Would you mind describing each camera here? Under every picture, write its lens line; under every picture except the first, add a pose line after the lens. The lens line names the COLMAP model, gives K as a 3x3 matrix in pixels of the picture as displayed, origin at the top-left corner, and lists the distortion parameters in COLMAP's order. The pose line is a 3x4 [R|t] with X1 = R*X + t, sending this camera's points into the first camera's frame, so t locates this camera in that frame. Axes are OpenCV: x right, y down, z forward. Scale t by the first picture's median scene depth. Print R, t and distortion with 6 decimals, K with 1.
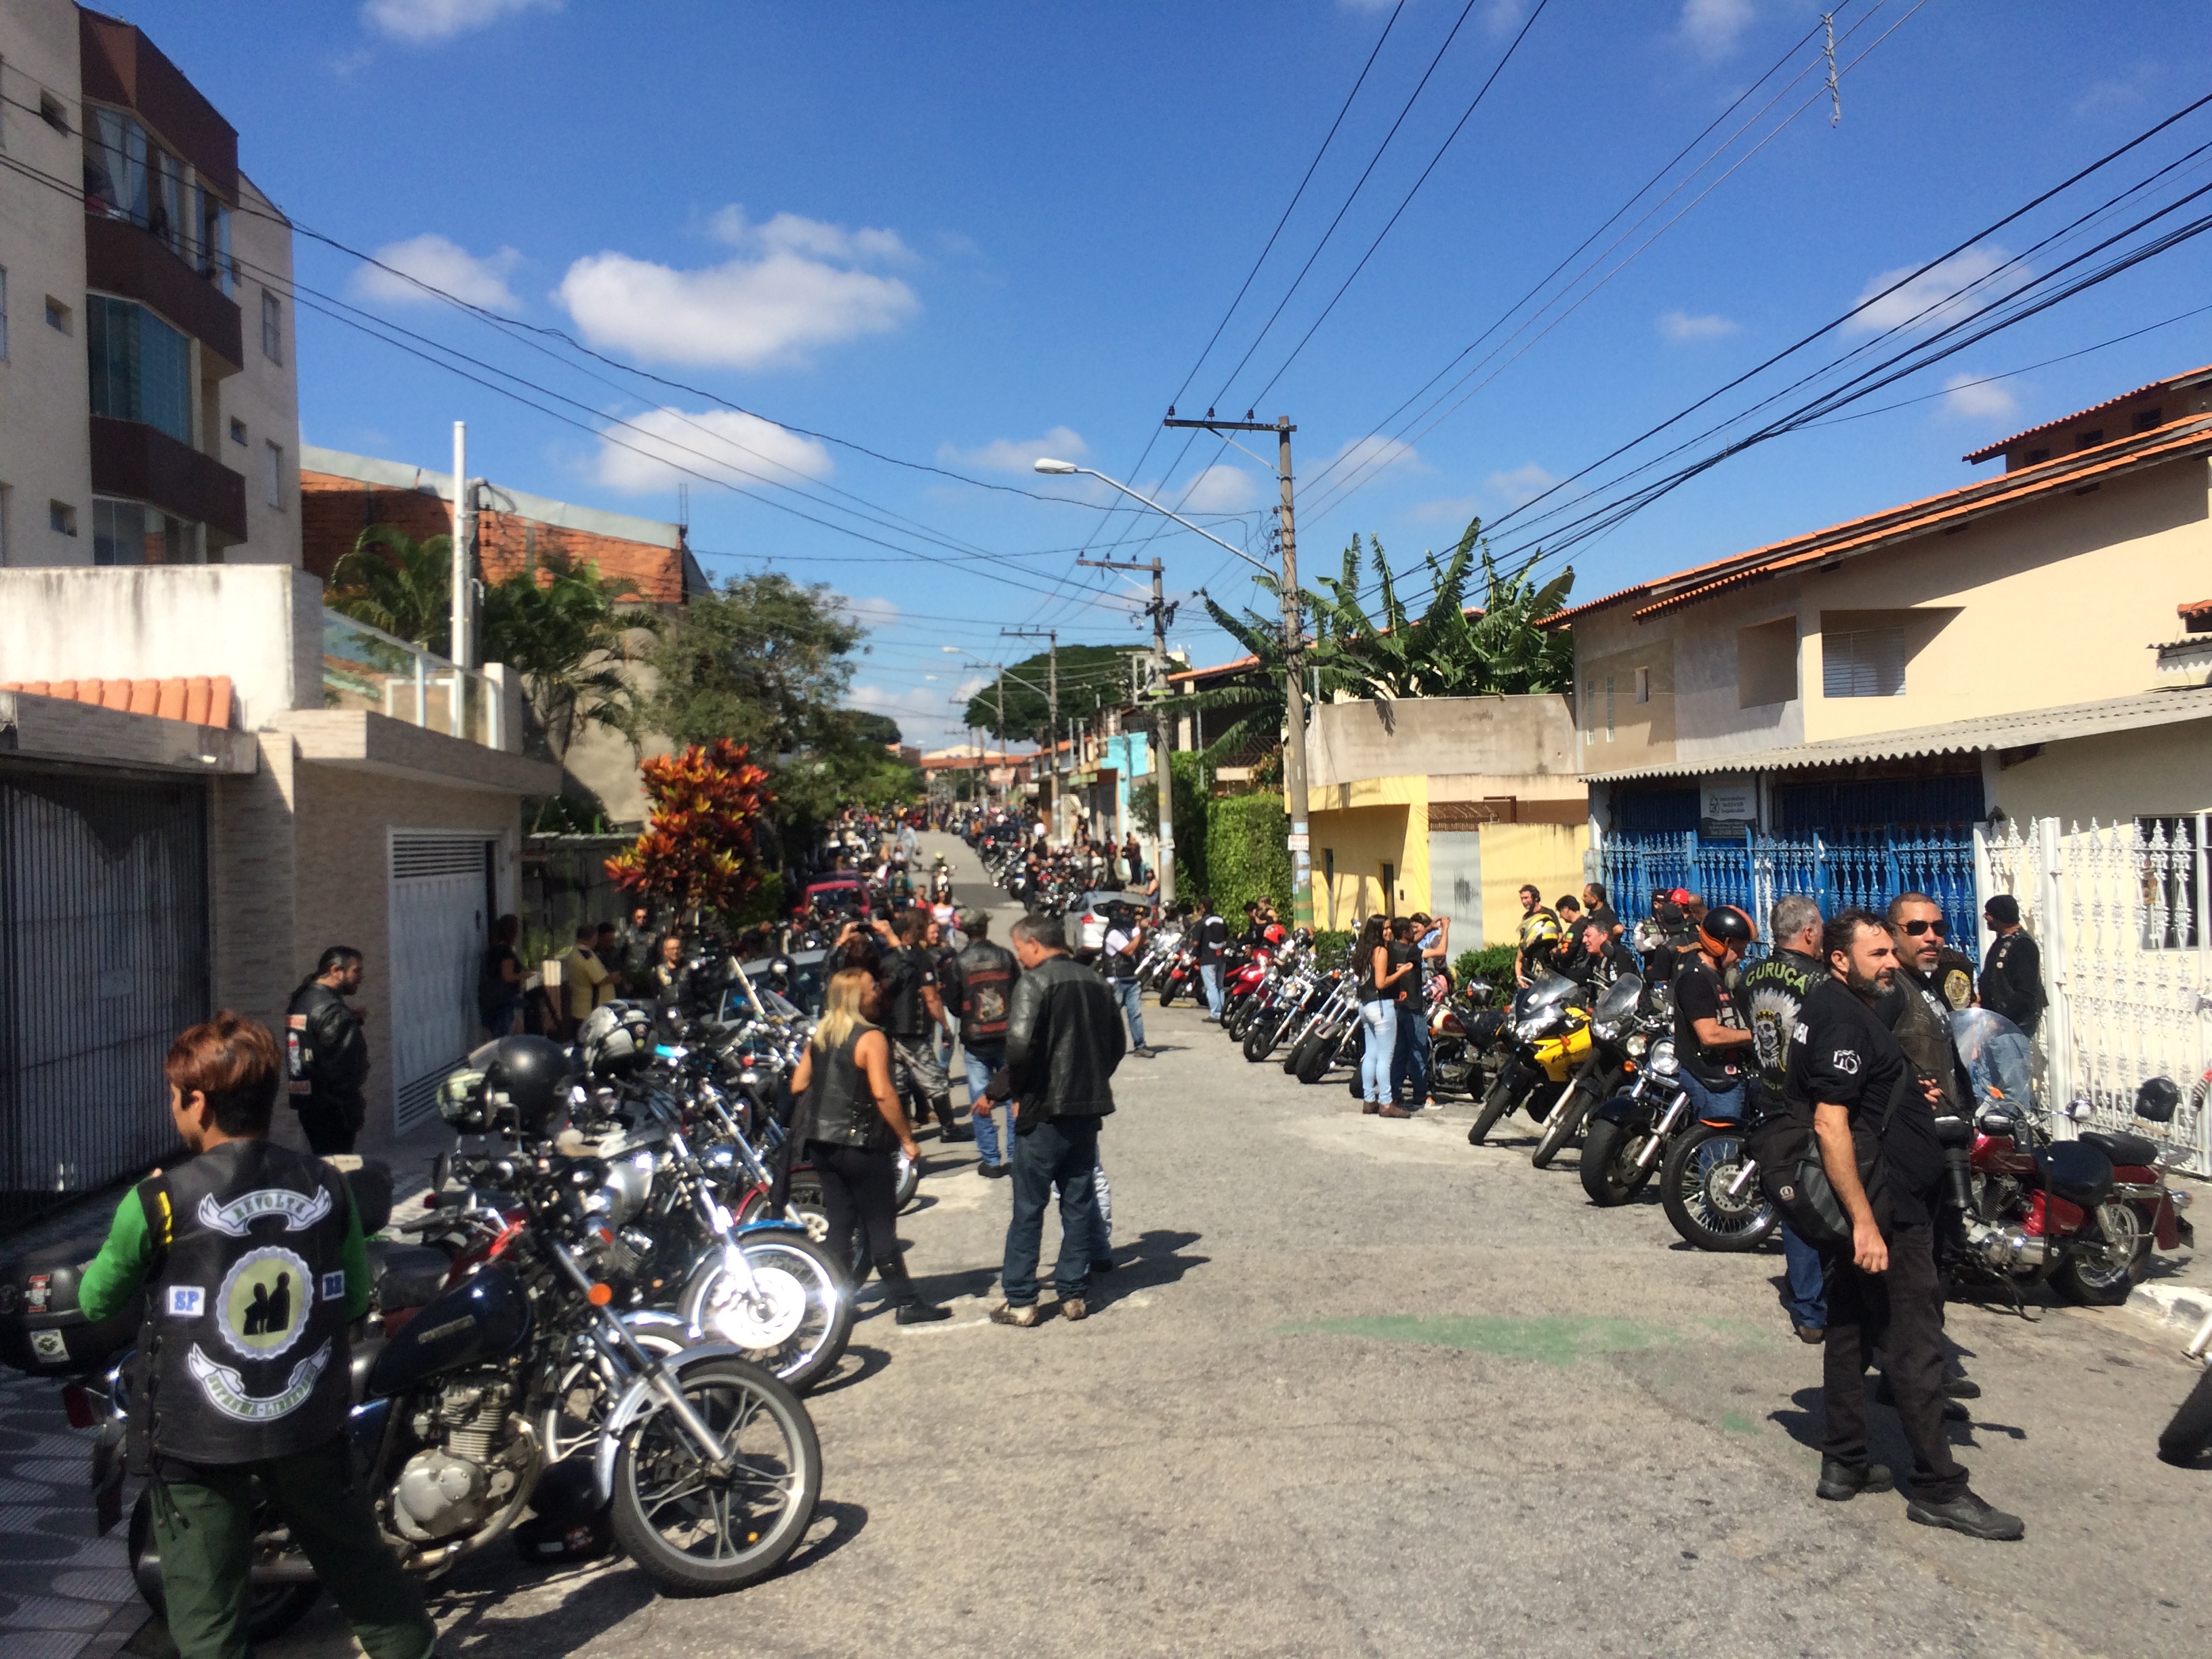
lens RADIAL K [[2140.9, 0, 1139.1], [0, 2140.9, 794.3], [0, 0, 1]] dist [0.063969, -0.097295]
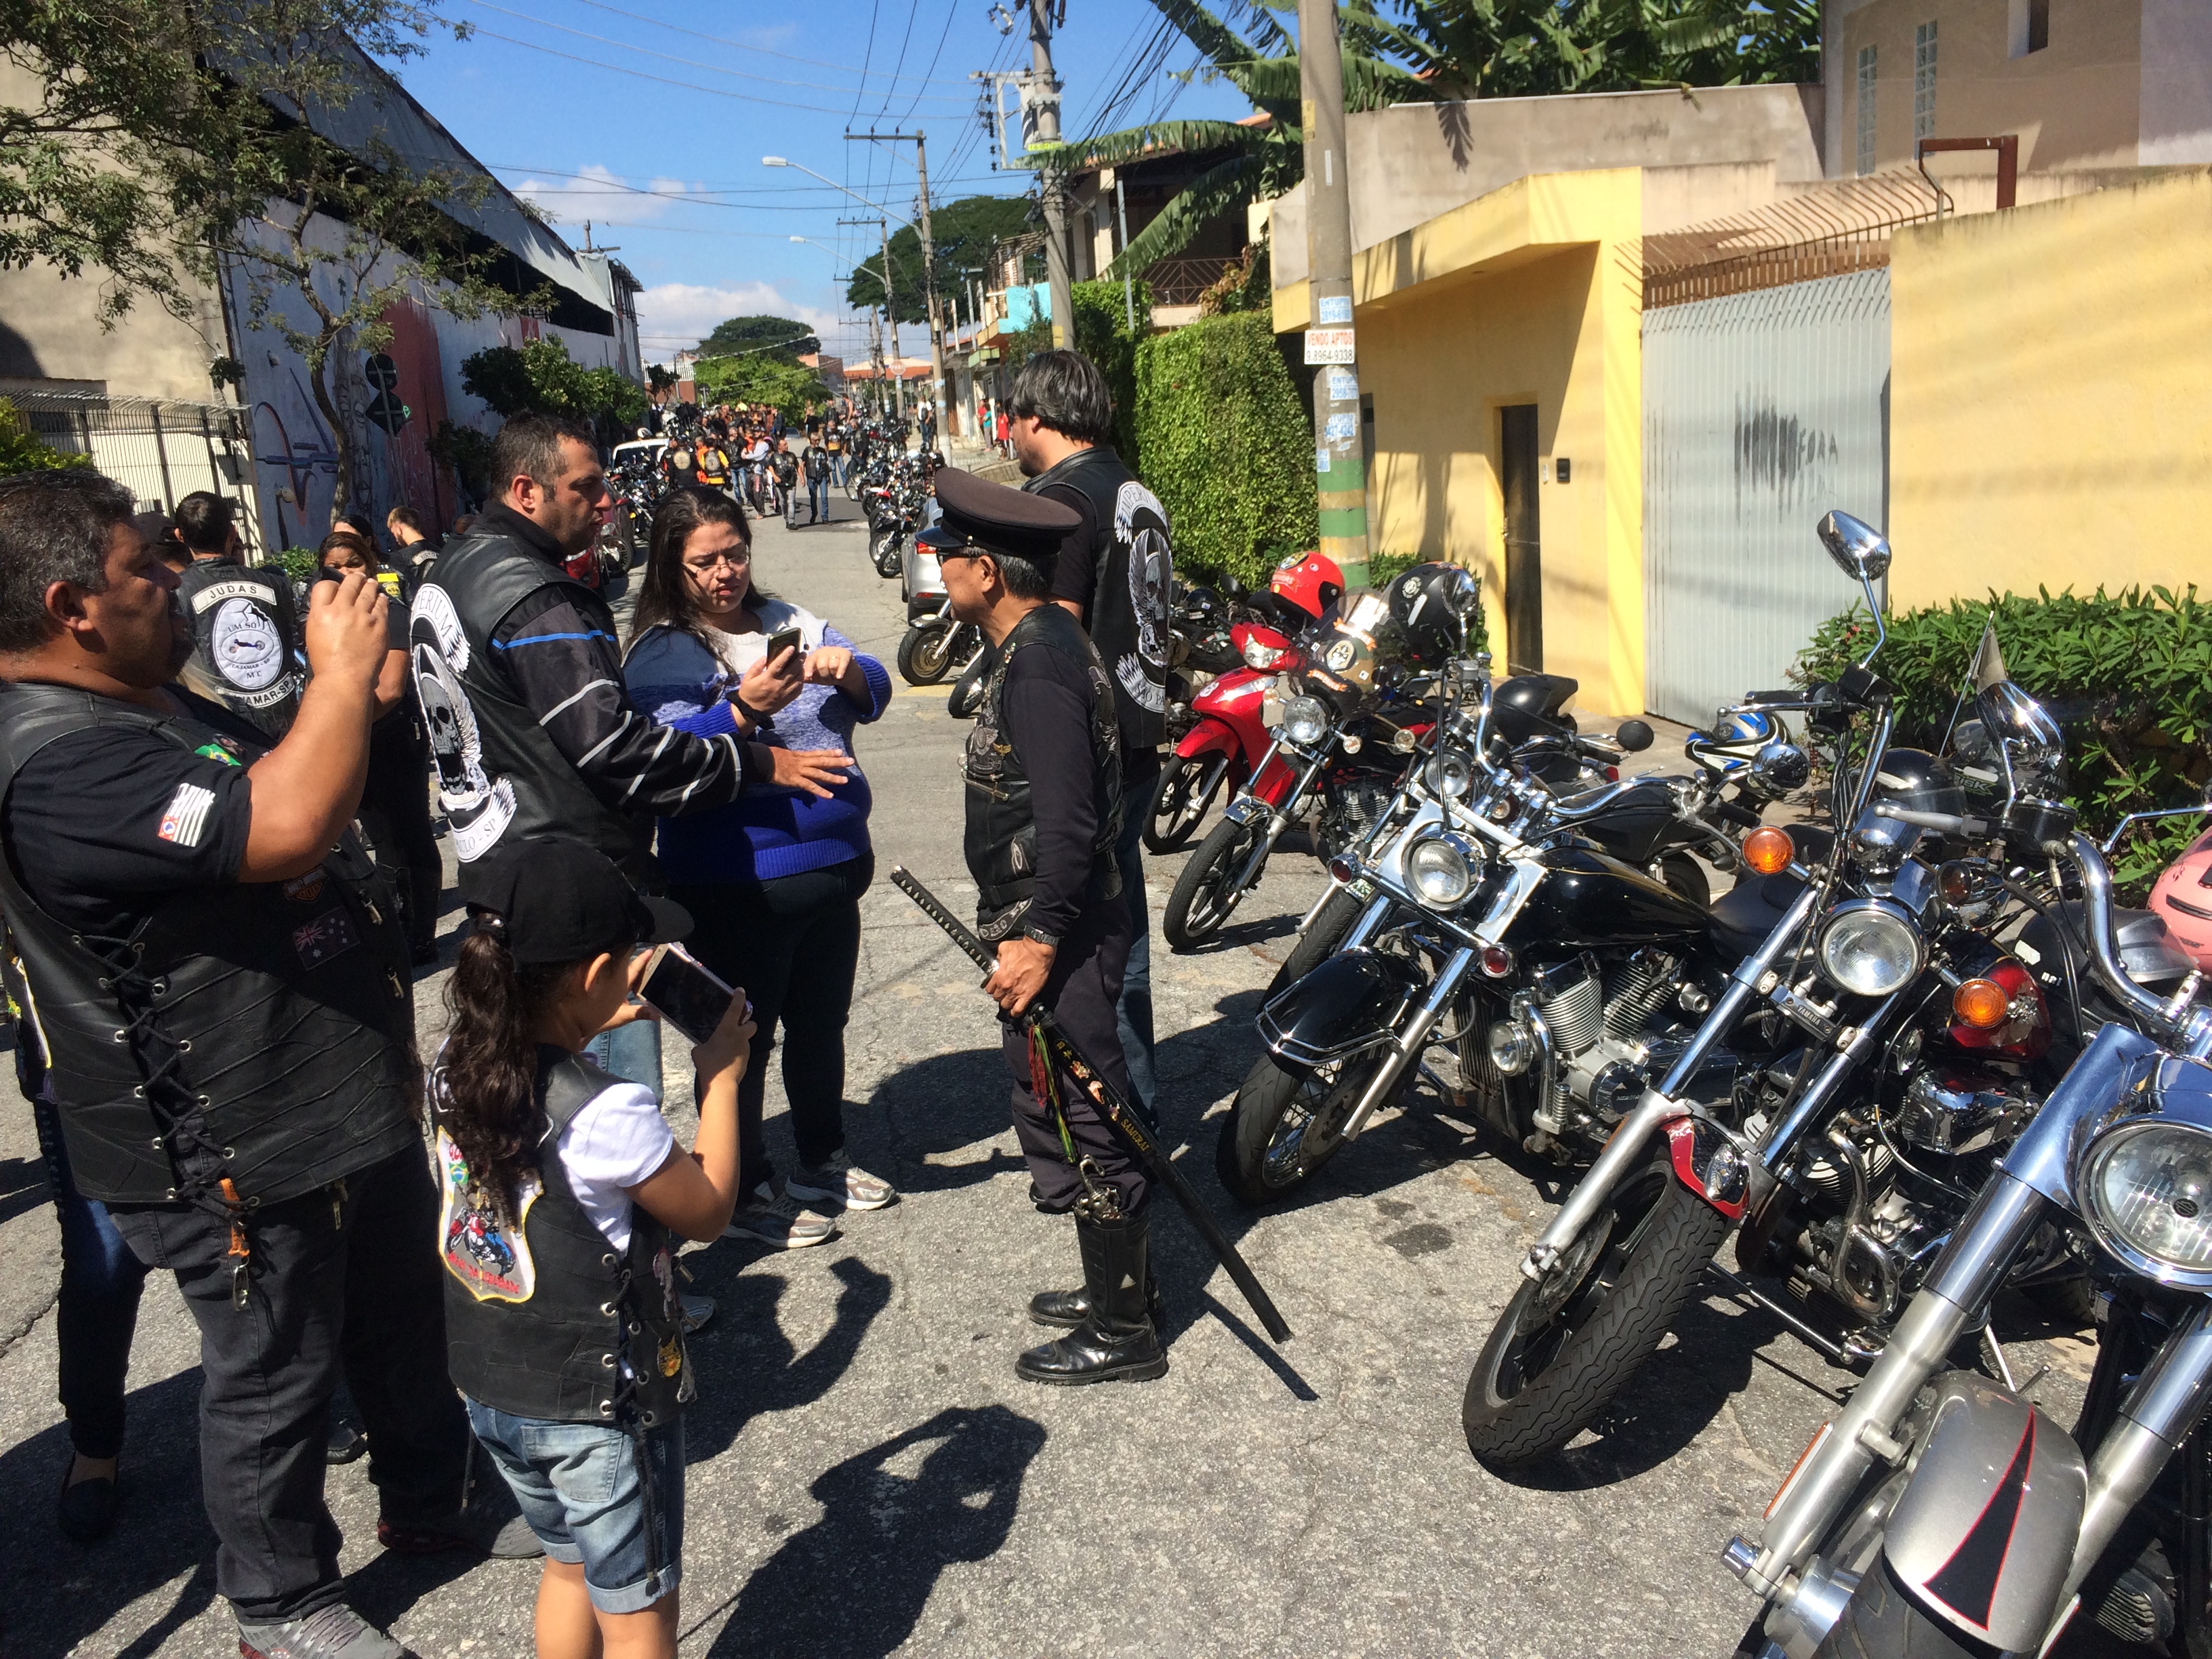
lens RADIAL K [[2140.9, 0, 1209.7], [0, 2140.9, 858.1], [0, 0, 1]] dist [0.063969, -0.097295]
pose [[0.998194, -0.035307, 0.048608, 0.026095], [0.024639, 0.978501, 0.204763, 0.031777], [-0.054793, -0.203196, 0.977604, 0.541796]]
